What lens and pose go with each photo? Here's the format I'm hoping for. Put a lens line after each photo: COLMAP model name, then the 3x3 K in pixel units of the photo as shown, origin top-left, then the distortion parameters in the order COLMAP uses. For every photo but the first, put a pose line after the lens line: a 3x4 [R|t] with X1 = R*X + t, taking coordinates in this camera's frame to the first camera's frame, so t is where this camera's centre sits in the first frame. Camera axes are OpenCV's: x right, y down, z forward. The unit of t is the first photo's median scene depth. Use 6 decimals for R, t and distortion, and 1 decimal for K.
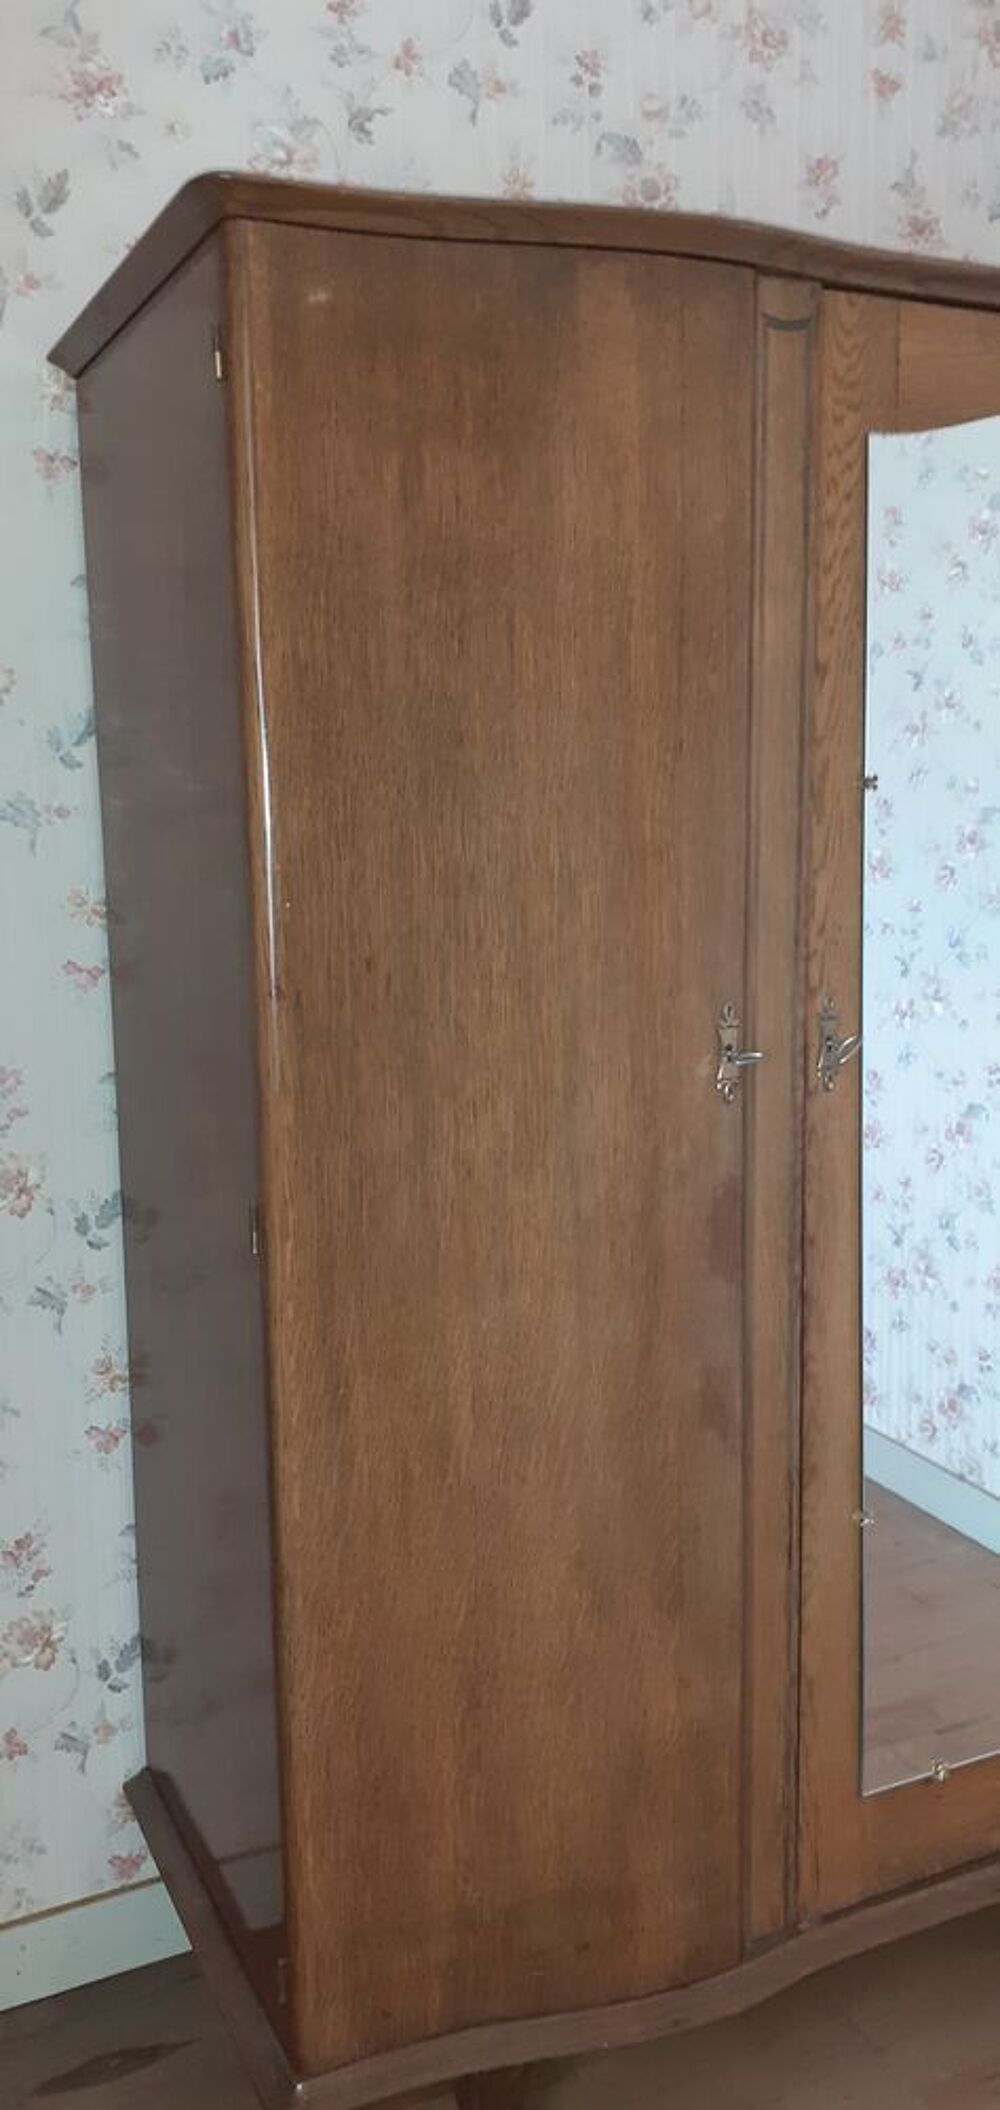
lens RADIAL K [[1579.8, 0, 500.0], [0, 1579.8, 1055.0], [0, 0, 1]] dist [-0.011557, -0.003100]
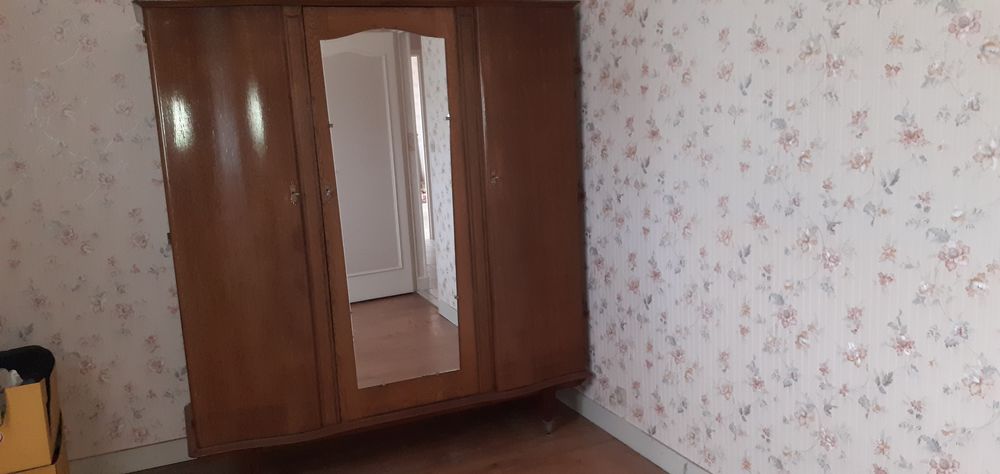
lens RADIAL K [[748.7, 0, 500.0], [0, 748.7, 237.0], [0, 0, 1]] dist [-0.011557, -0.003100]
pose [[-0.004627, 0.178449, -0.983938, 1.212146], [-0.099588, 0.978975, 0.178017, -0.801078], [0.995018, 0.098813, 0.013241, 0.480114]]
